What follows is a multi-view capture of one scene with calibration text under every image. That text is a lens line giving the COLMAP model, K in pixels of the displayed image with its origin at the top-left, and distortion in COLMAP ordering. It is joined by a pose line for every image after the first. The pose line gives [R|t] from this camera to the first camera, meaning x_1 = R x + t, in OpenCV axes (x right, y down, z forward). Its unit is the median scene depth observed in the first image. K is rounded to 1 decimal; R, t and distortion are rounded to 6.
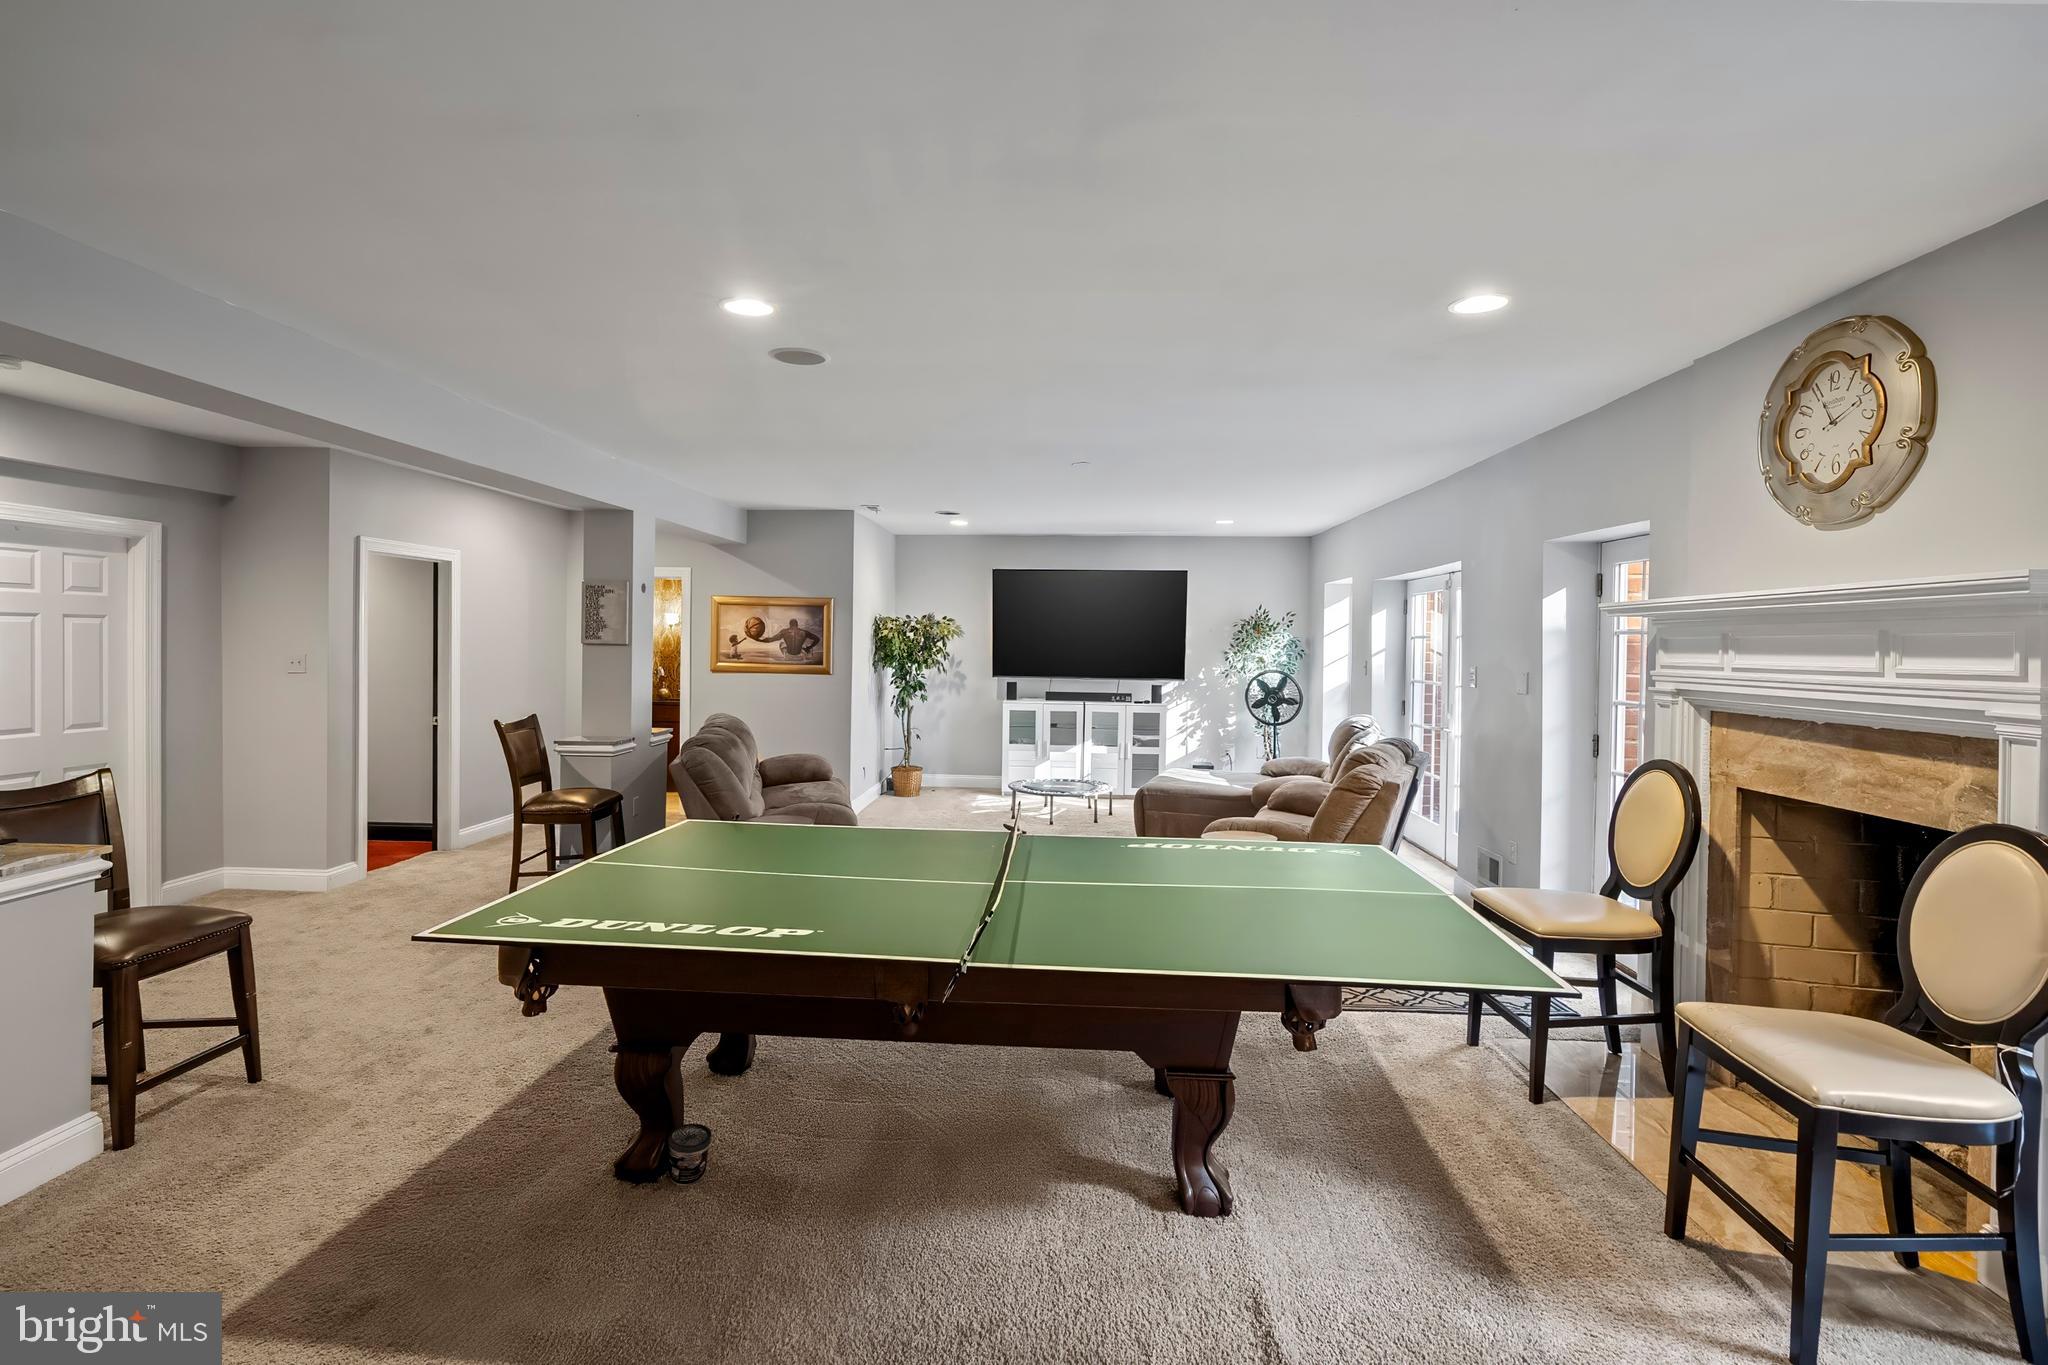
lens RADIAL K [[943.2, 0, 1021.3], [0, 943.2, 661.7], [0, 0, 1]] dist [-0.001512, 0.004588]
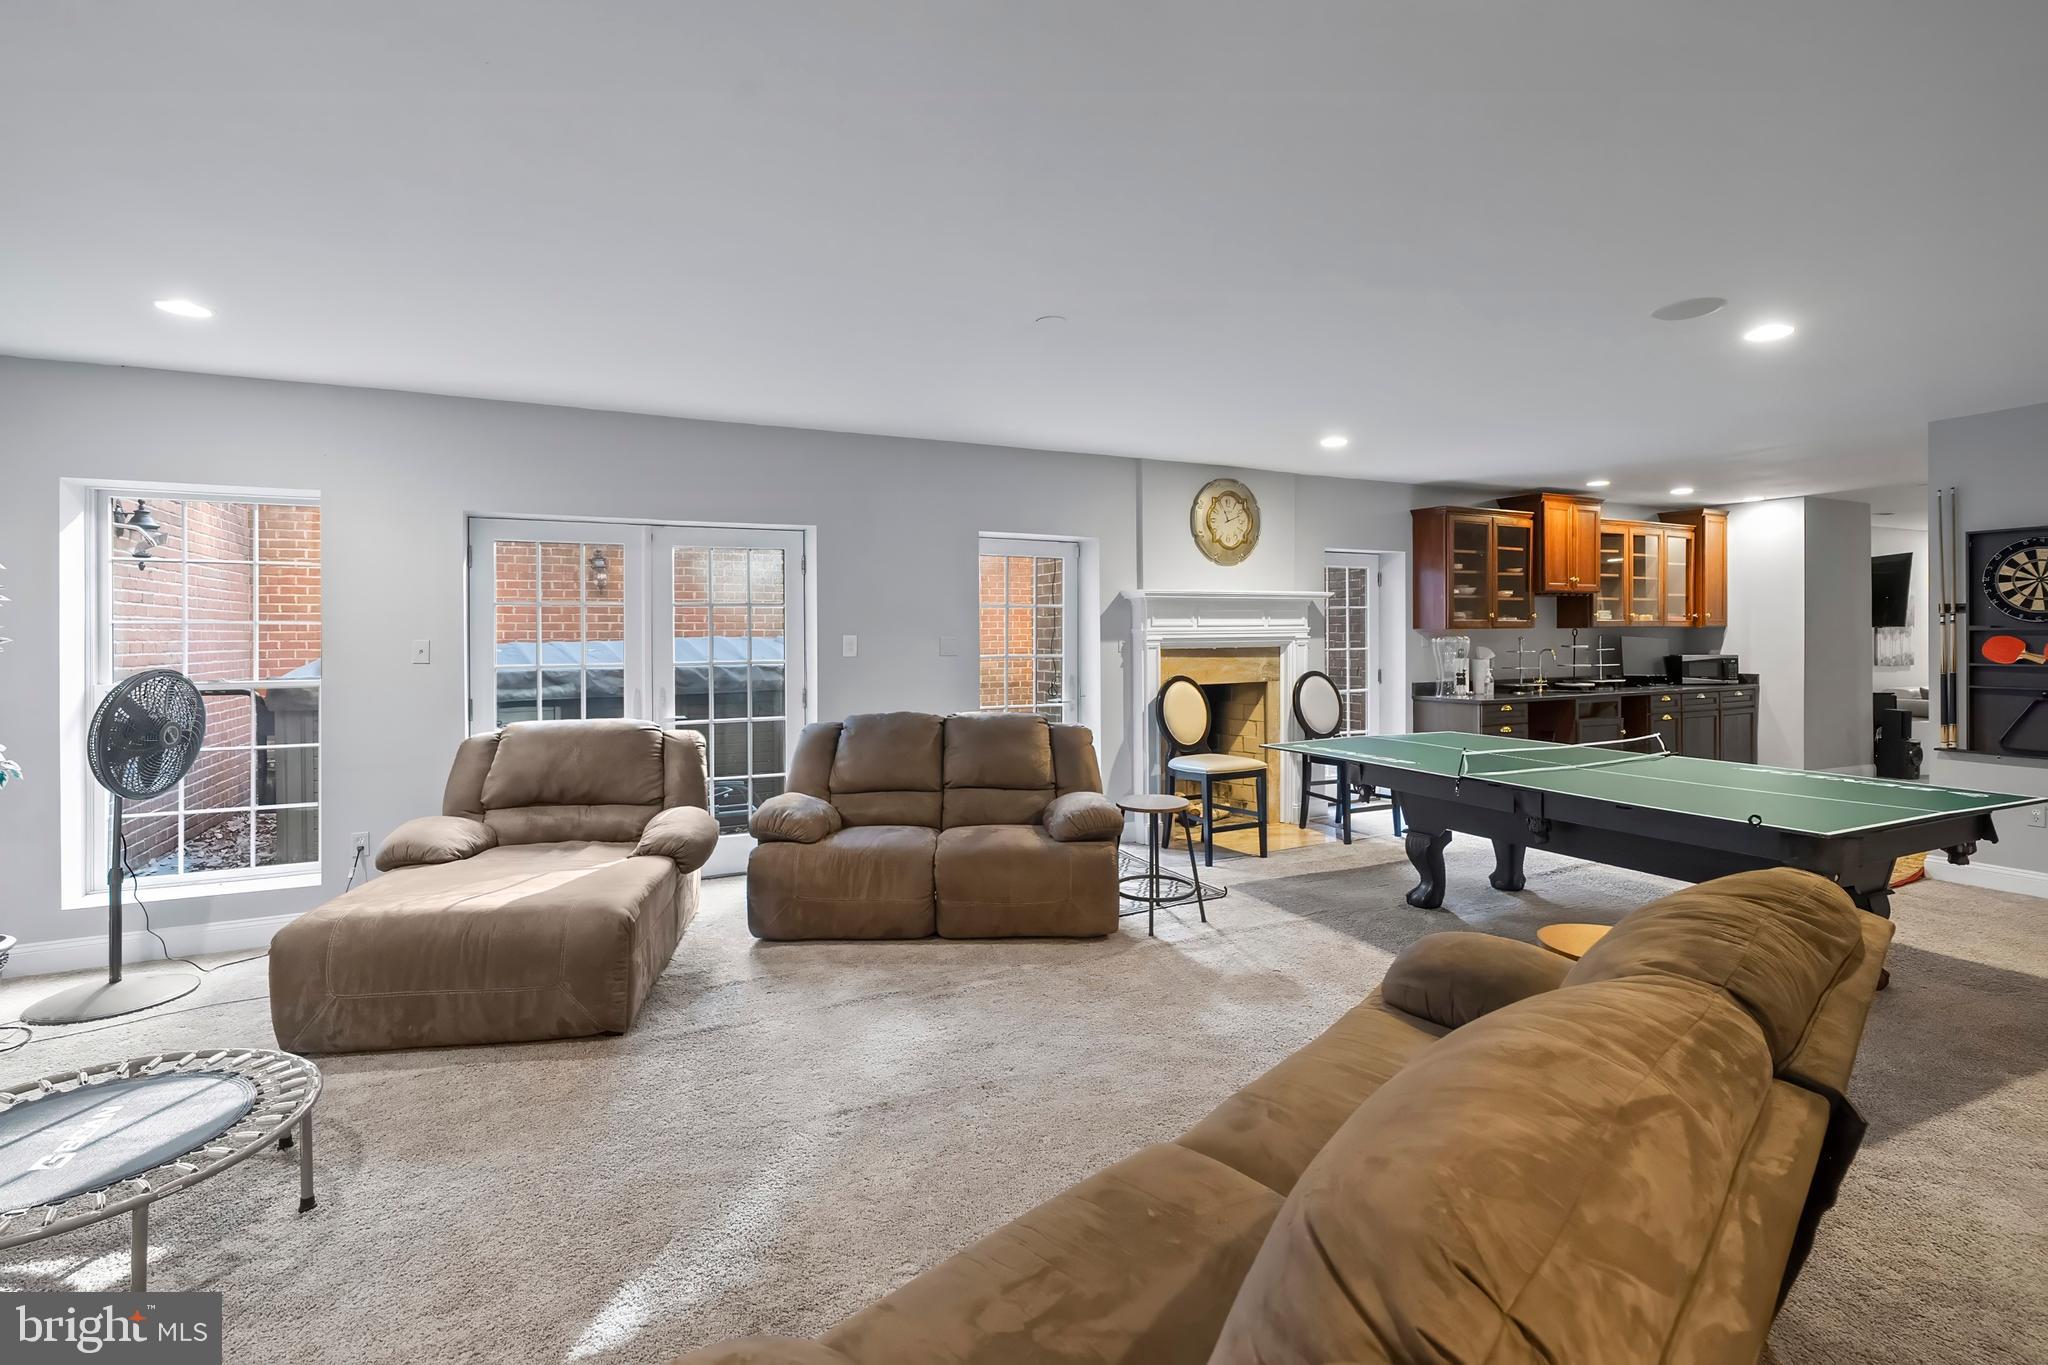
lens RADIAL K [[943.2, 0, 1020.5], [0, 943.2, 631.5], [0, 0, 1]] dist [-0.001512, 0.004588]
pose [[-0.485558, -0.012763, 0.874111, -0.296841], [0.016612, 0.999578, 0.023823, -0.013036], [-0.874046, 0.026088, -0.485142, 0.817464]]
